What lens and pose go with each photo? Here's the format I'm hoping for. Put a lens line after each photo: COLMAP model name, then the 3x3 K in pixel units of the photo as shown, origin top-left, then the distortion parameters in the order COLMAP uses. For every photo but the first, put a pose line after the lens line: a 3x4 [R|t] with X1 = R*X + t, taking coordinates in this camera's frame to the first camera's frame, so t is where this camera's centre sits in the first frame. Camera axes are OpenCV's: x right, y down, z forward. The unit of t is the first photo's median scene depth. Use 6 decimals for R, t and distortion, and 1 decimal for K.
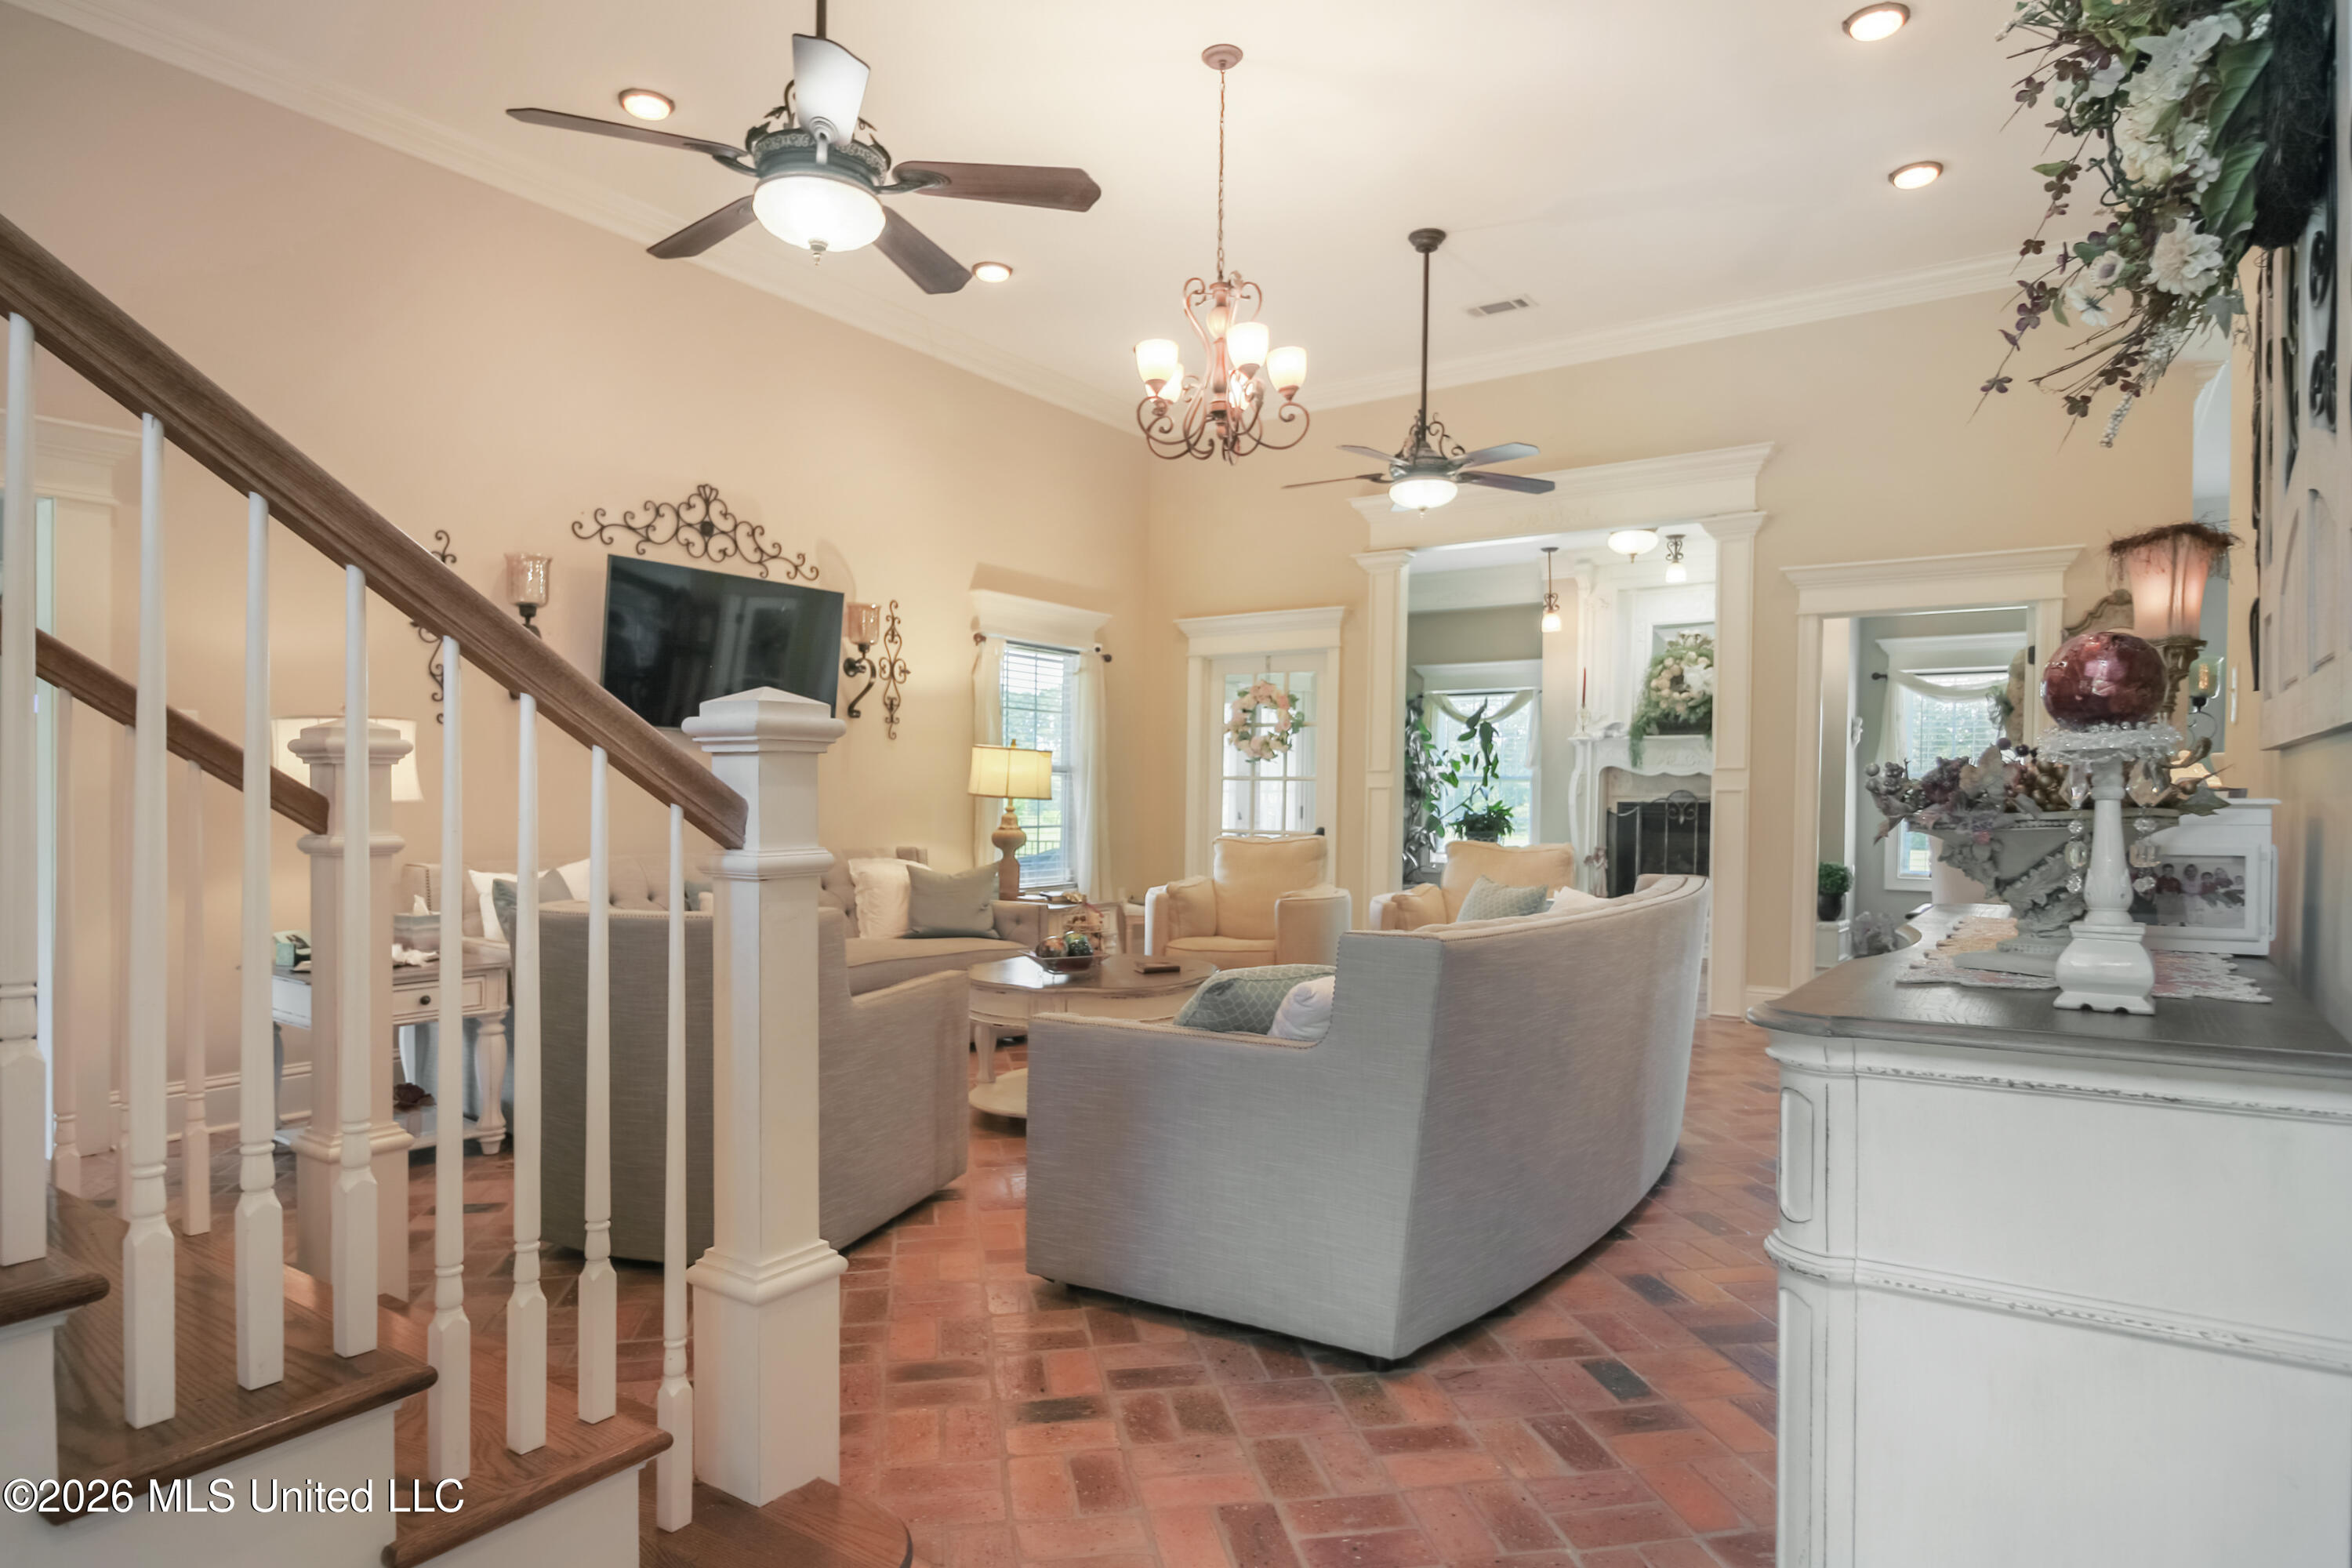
lens RADIAL K [[1356.2, 0, 1166.9], [0, 1356.2, 796.3], [0, 0, 1]] dist [0.012930, -0.001441]
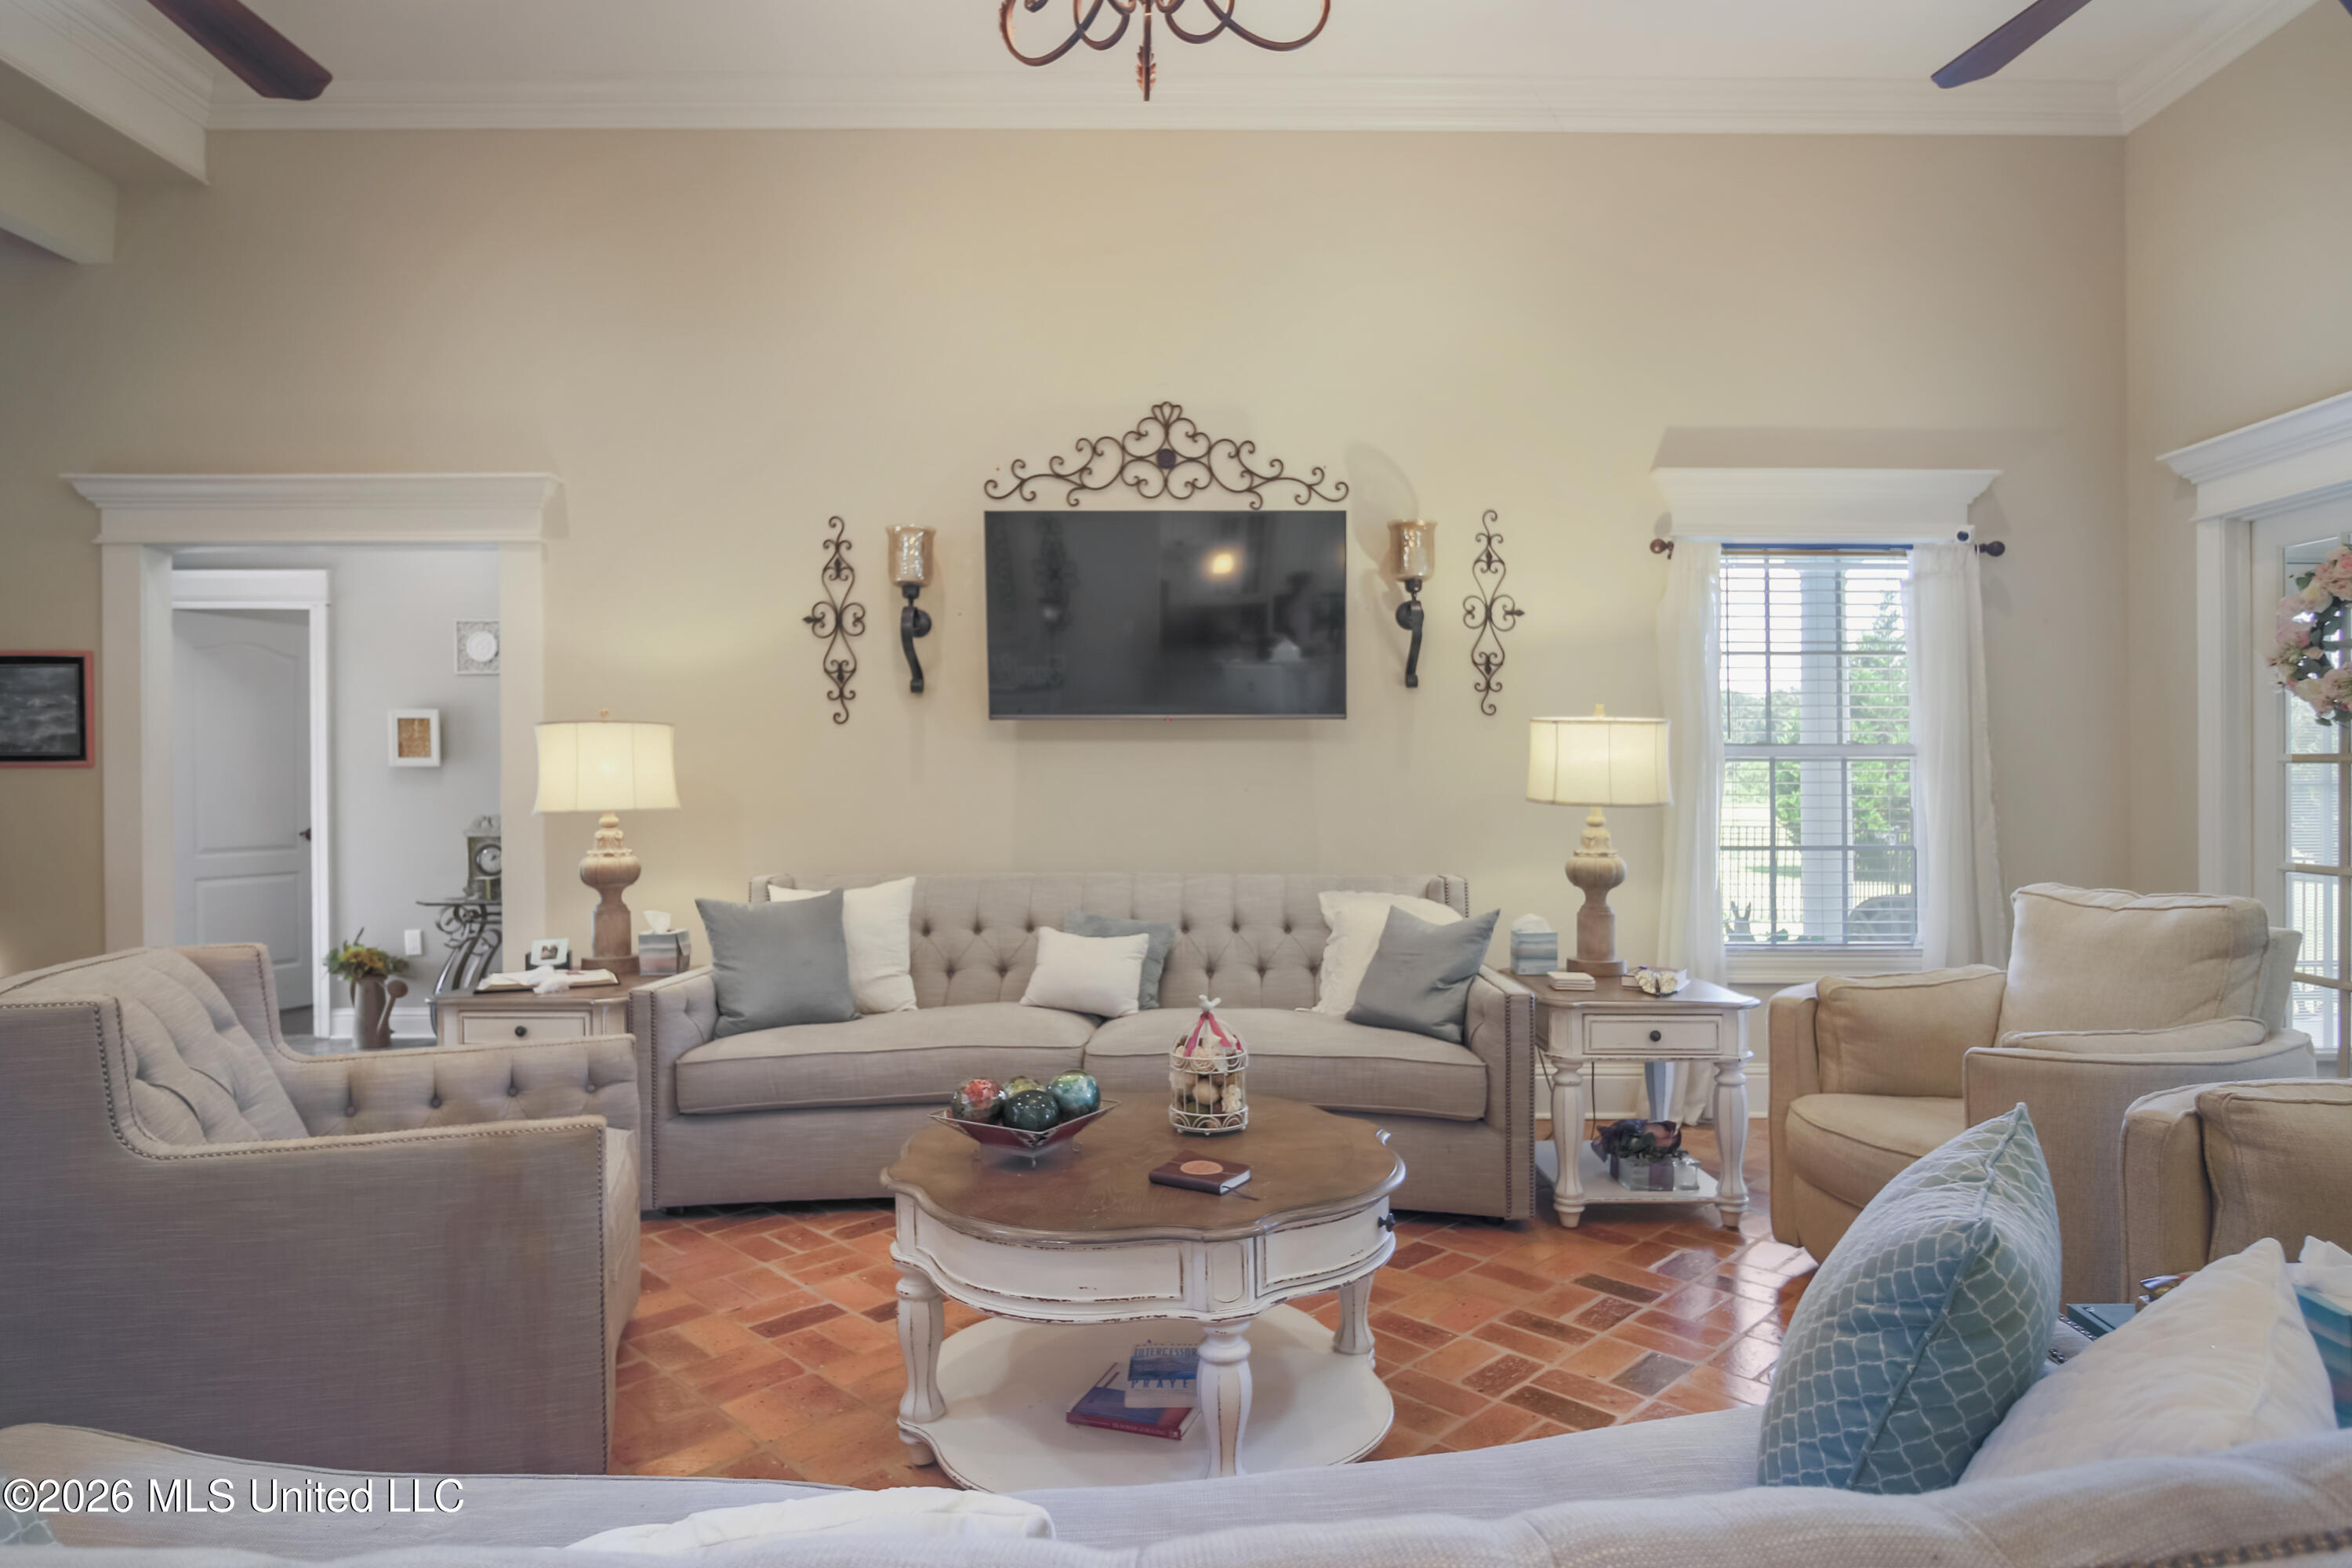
lens RADIAL K [[1356.2, 0, 1211.8], [0, 1356.2, 746.6], [0, 0, 1]] dist [0.012930, -0.001441]
pose [[0.555574, -0.019985, -0.831227, 0.318324], [0.001258, 0.999730, -0.023195, -0.012142], [0.831466, 0.011841, 0.555449, 0.576066]]
